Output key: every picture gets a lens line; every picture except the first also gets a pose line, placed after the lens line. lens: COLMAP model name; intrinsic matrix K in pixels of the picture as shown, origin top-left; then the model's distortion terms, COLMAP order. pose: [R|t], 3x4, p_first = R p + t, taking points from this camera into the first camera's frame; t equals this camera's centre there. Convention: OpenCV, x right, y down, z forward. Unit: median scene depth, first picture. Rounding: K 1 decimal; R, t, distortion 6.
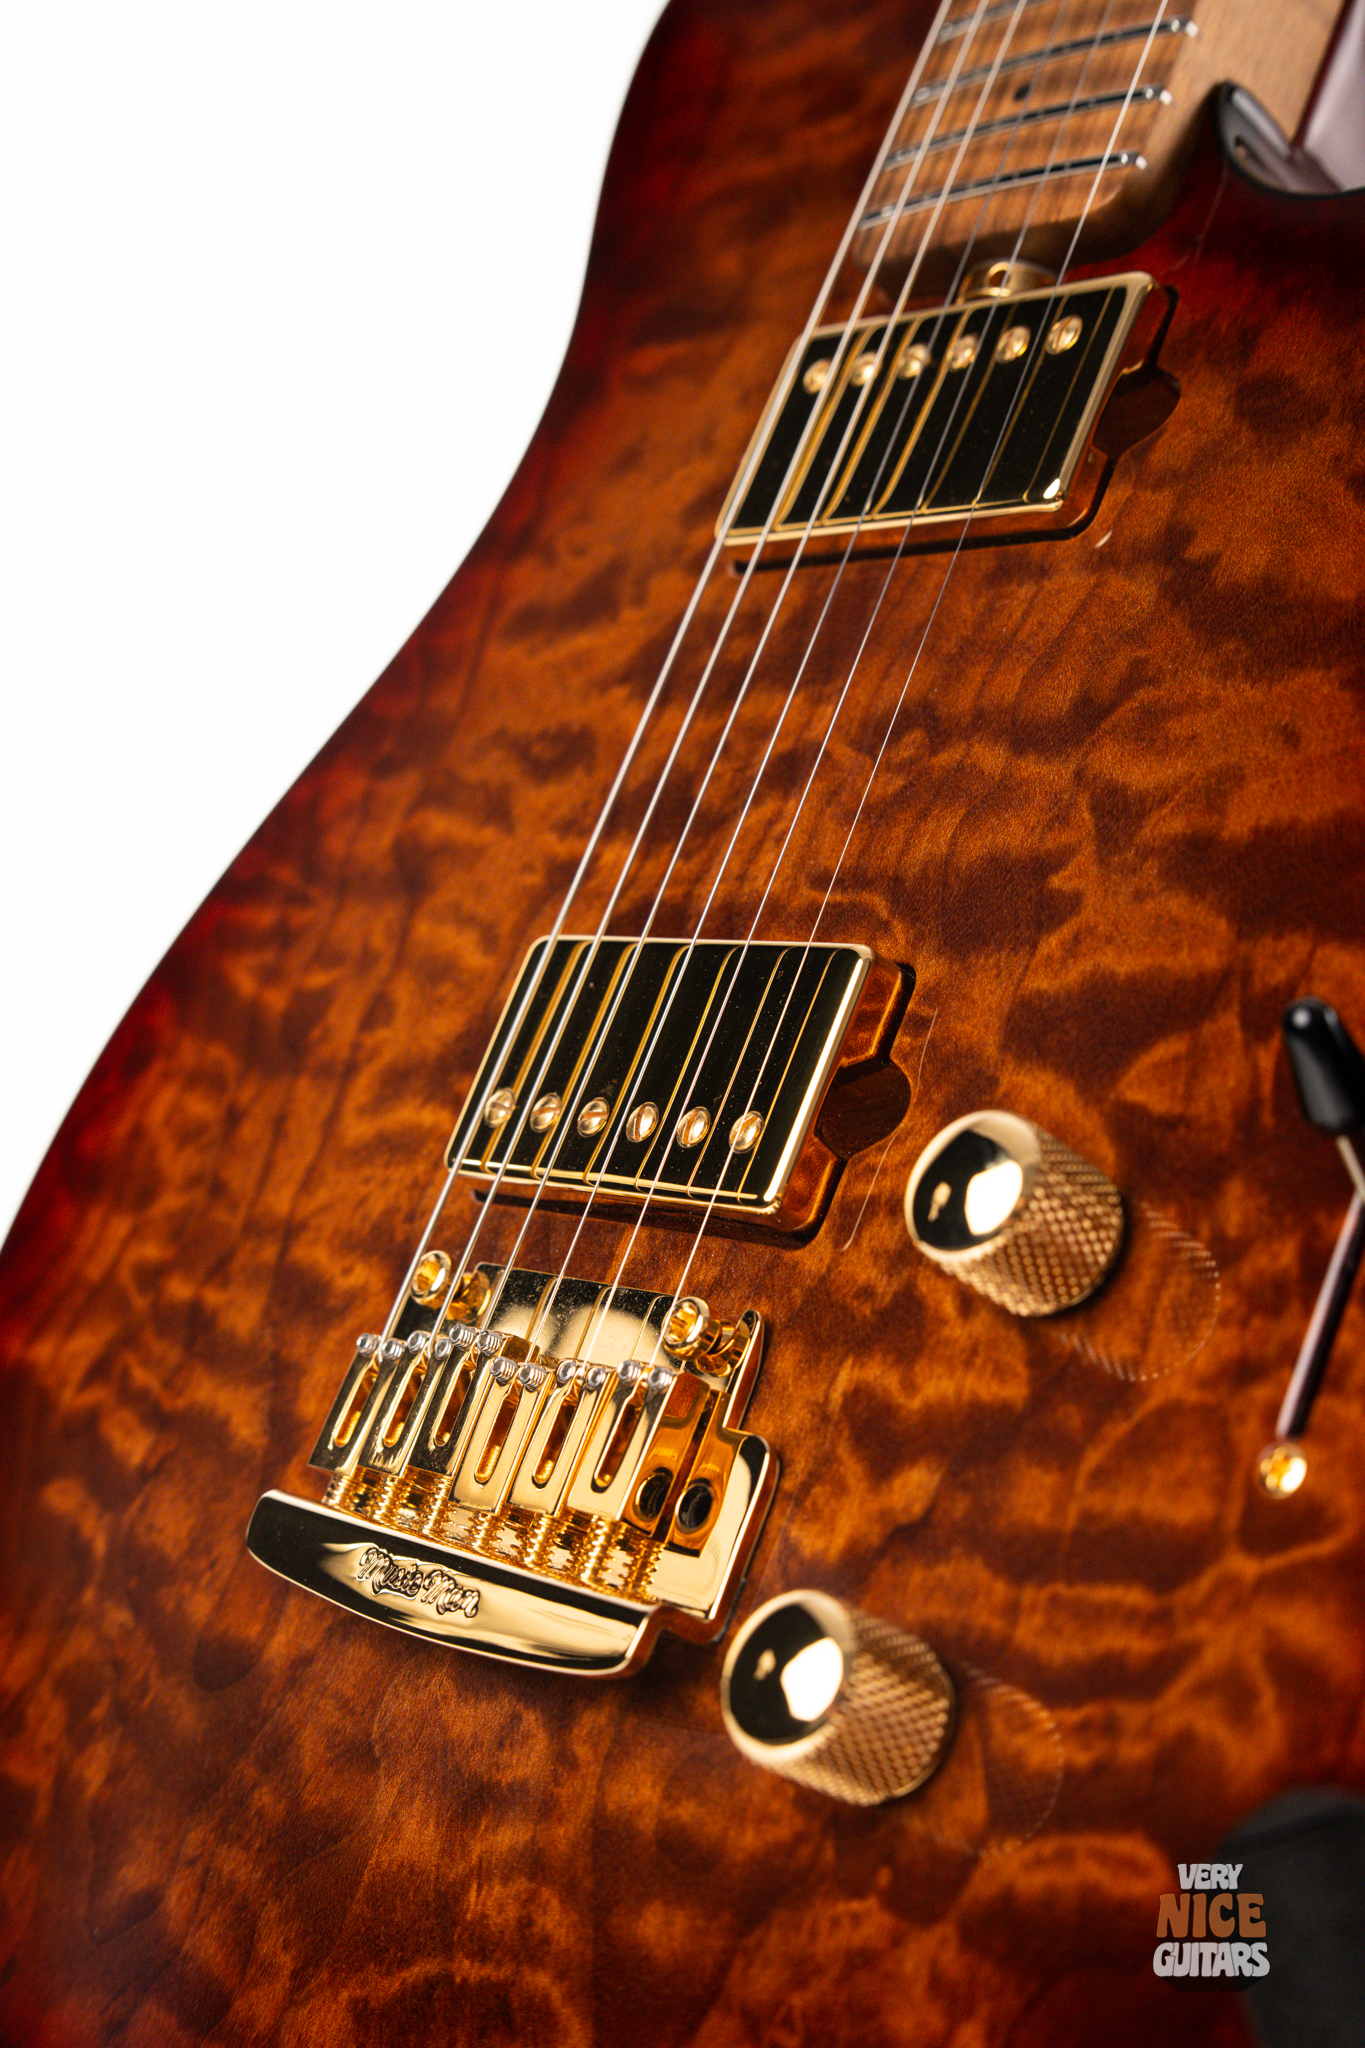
lens RADIAL K [[2922.7, 0, 692.9], [0, 2922.7, 1063.9], [0, 0, 1]] dist [0.049517, 0.000000]
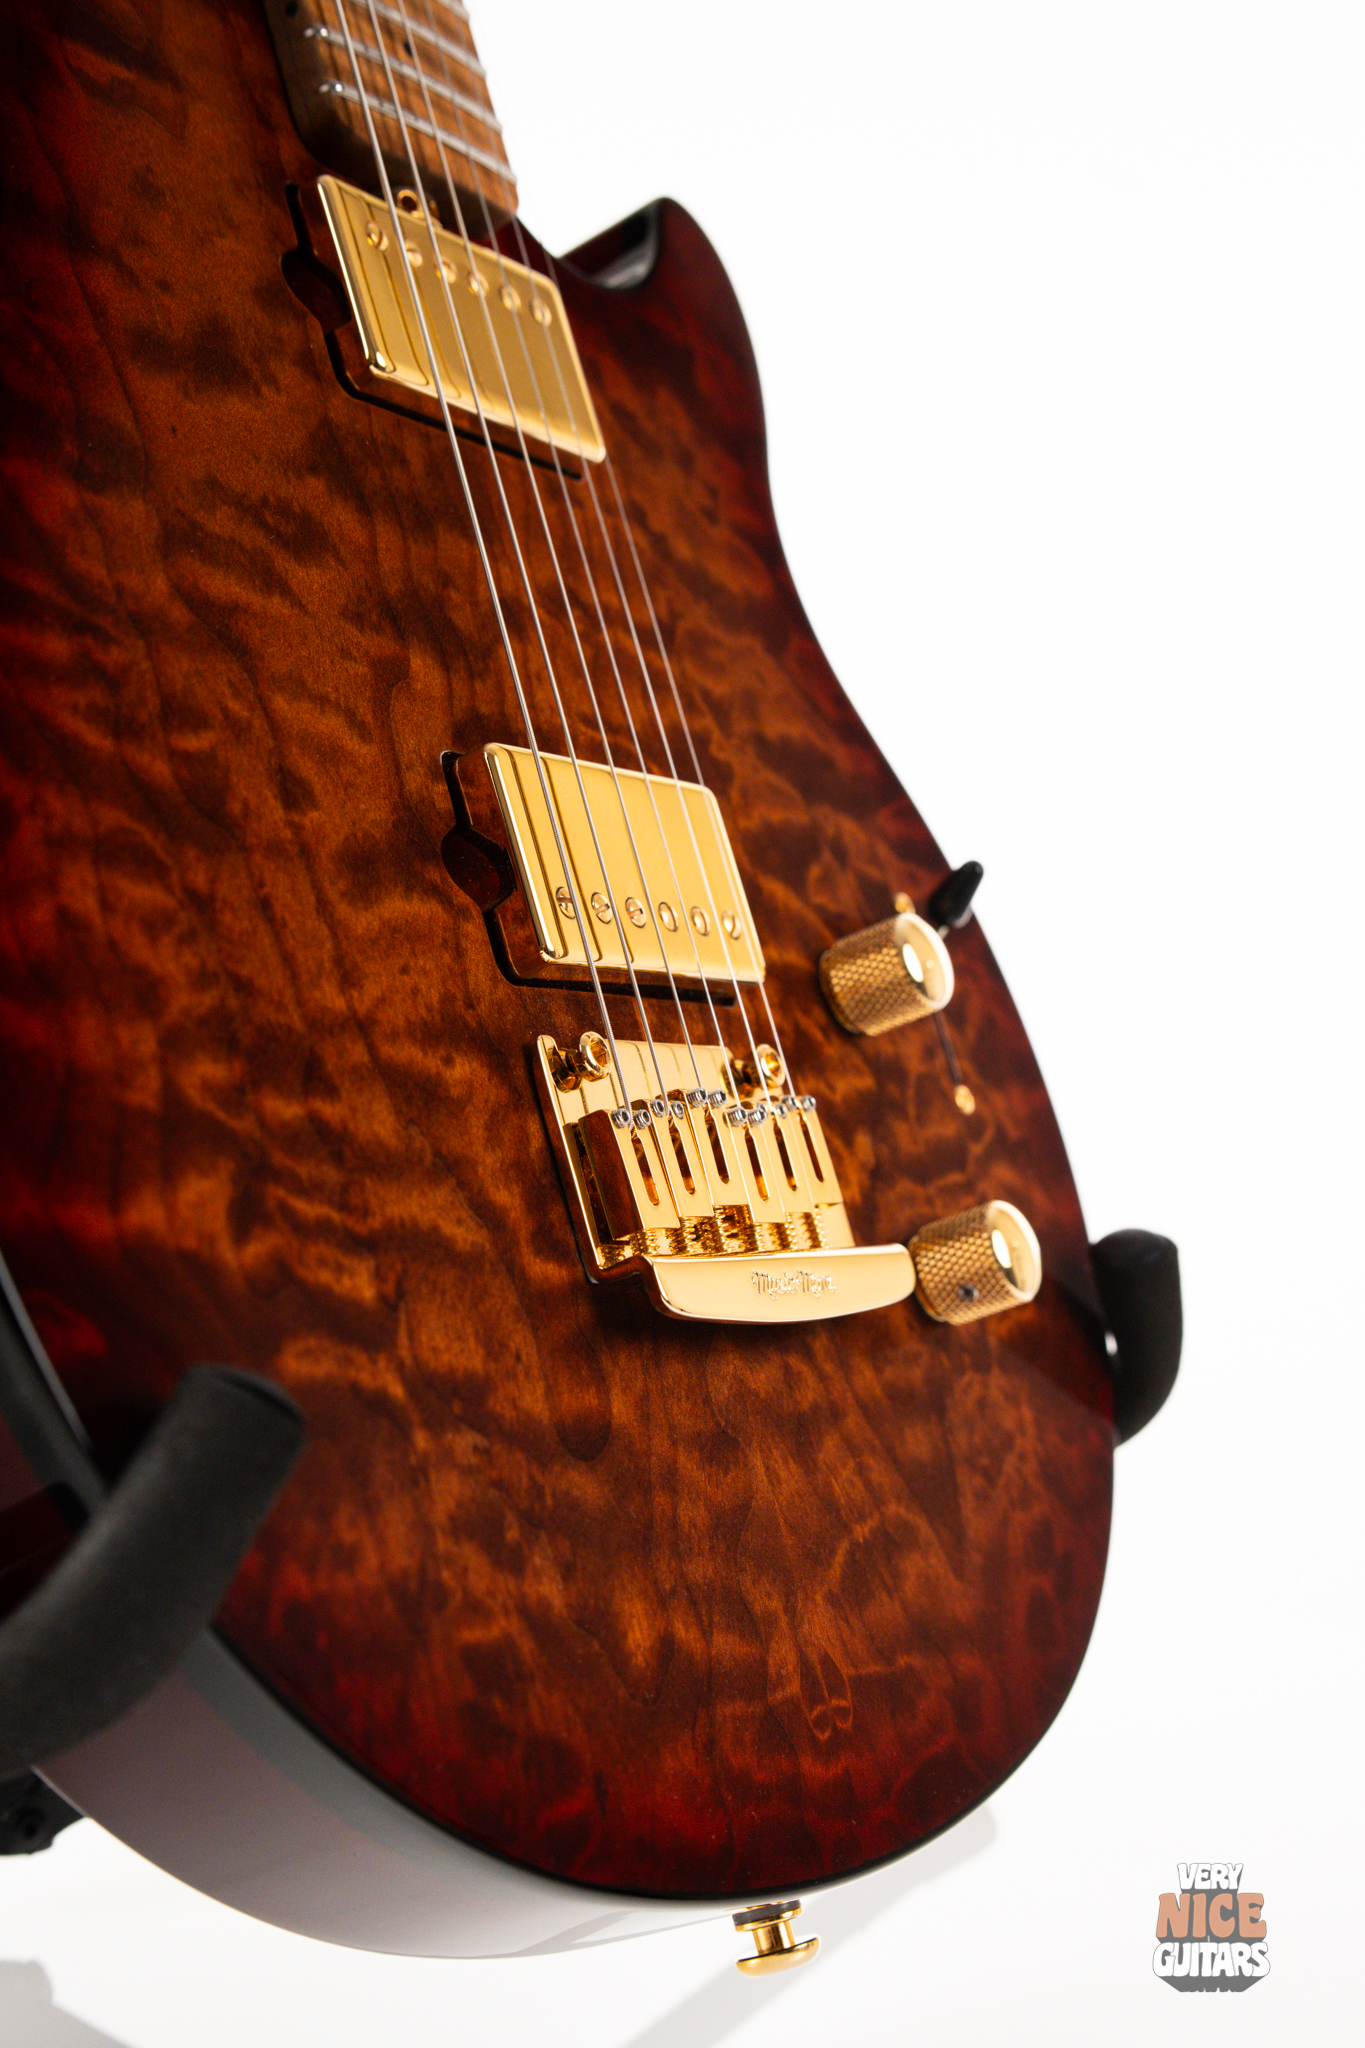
lens RADIAL K [[2922.7, 0, 688.7], [0, 2922.7, 1037.6], [0, 0, 1]] dist [0.049517, 0.000000]
pose [[-0.293138, -0.081284, 0.952609, -1.198808], [-0.075274, 0.995249, 0.061759, -0.006829], [-0.953102, -0.053603, -0.297864, 1.320352]]
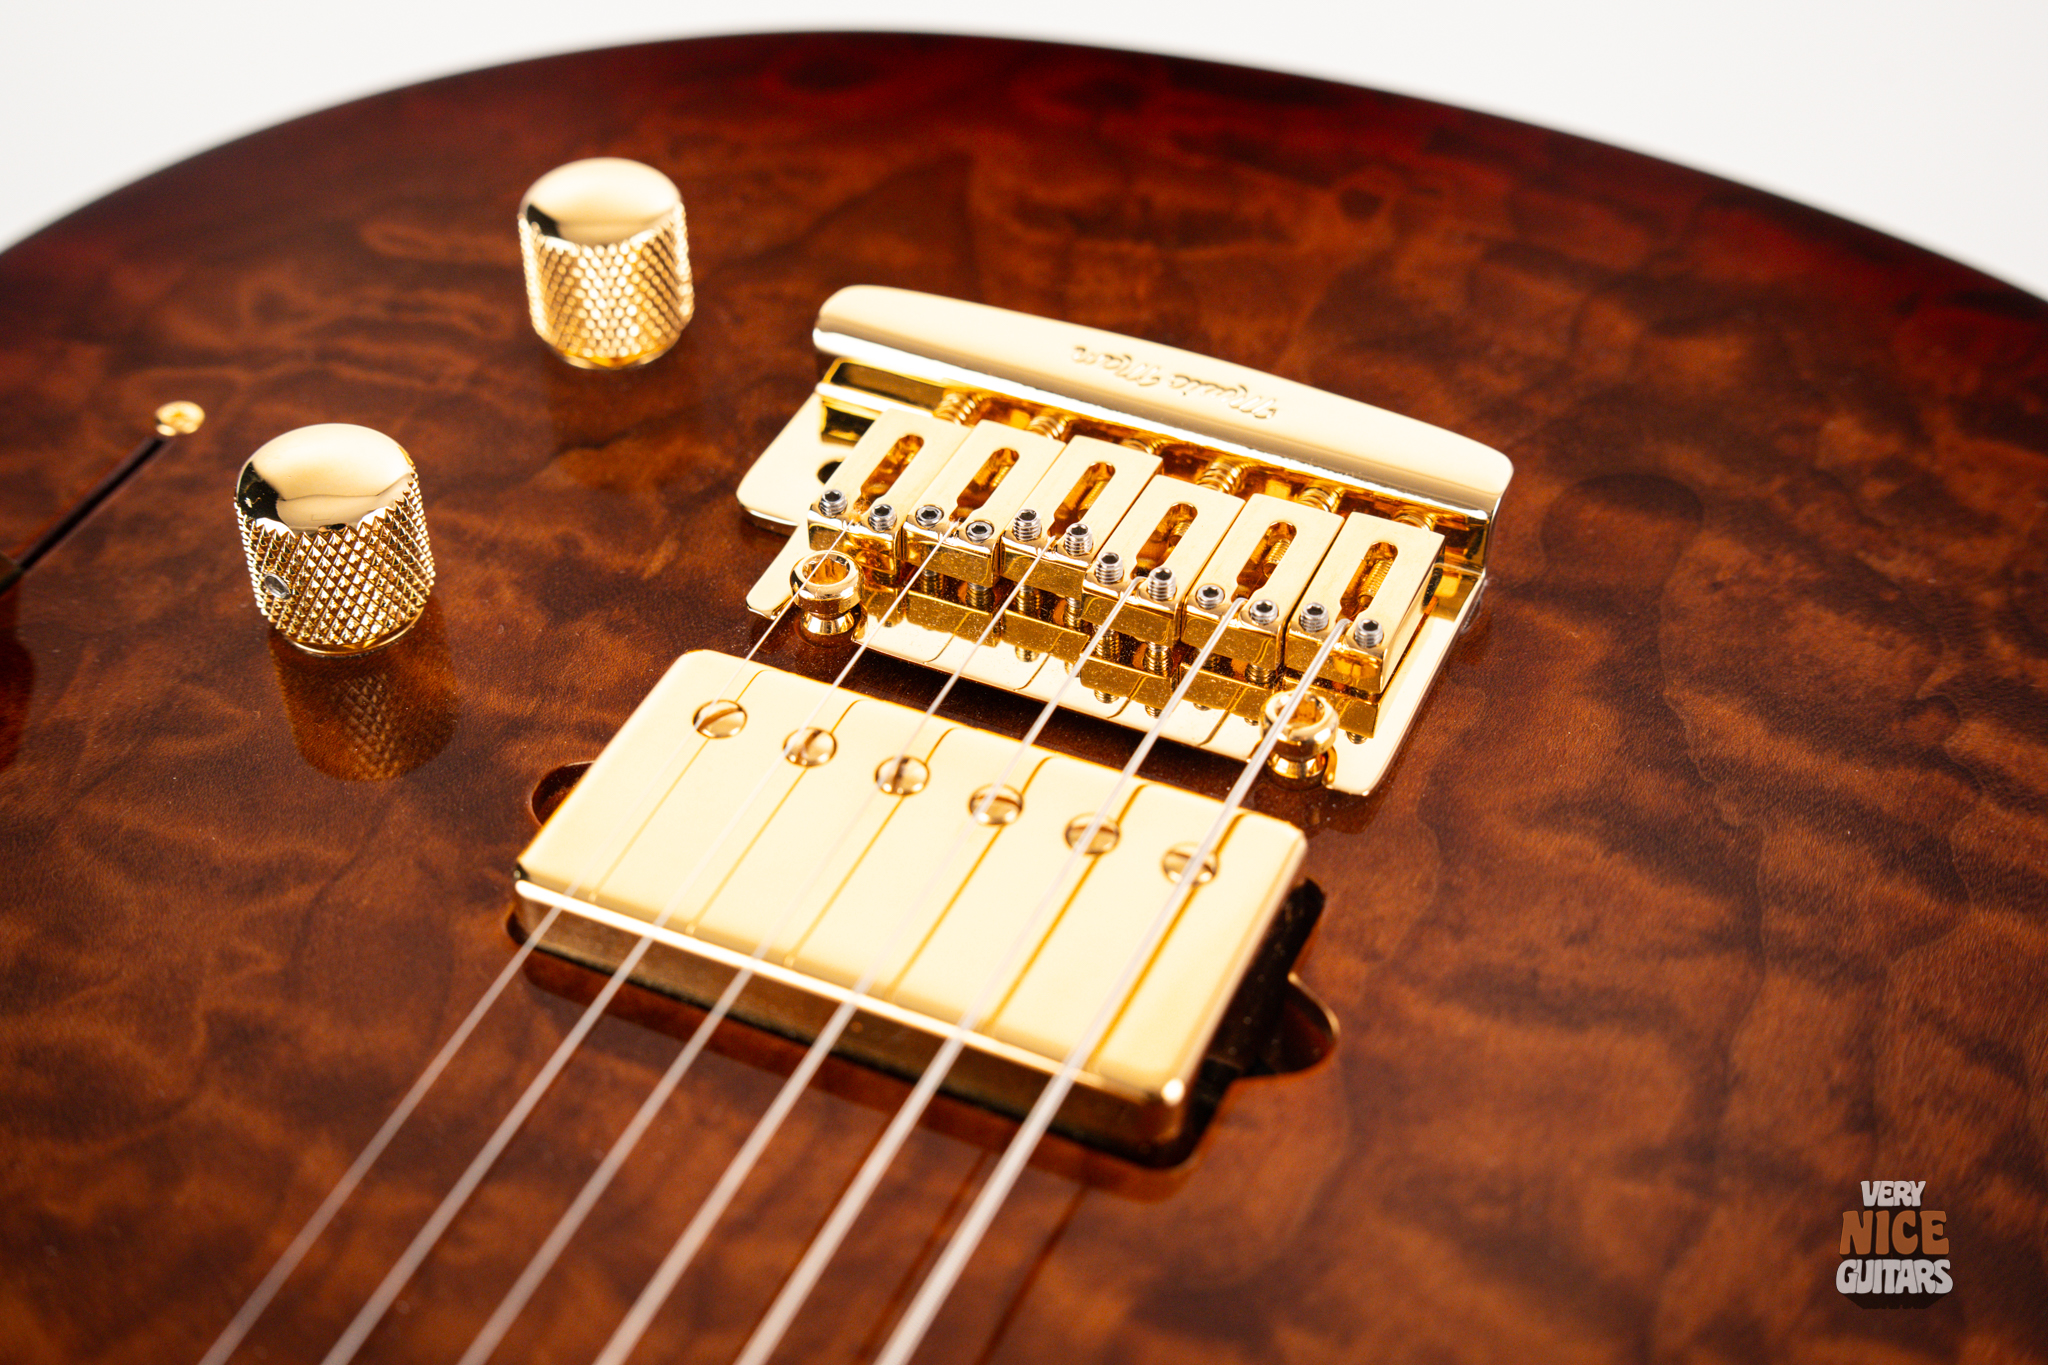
lens RADIAL K [[2922.7, 0, 1014.5], [0, 2922.7, 681.2], [0, 0, 1]] dist [0.049517, 0.000000]
pose [[-0.734904, 0.535060, 0.416687, -0.353933], [0.331561, -0.252511, 0.909013, -0.627498], [0.591595, 0.806194, 0.008167, 0.955059]]
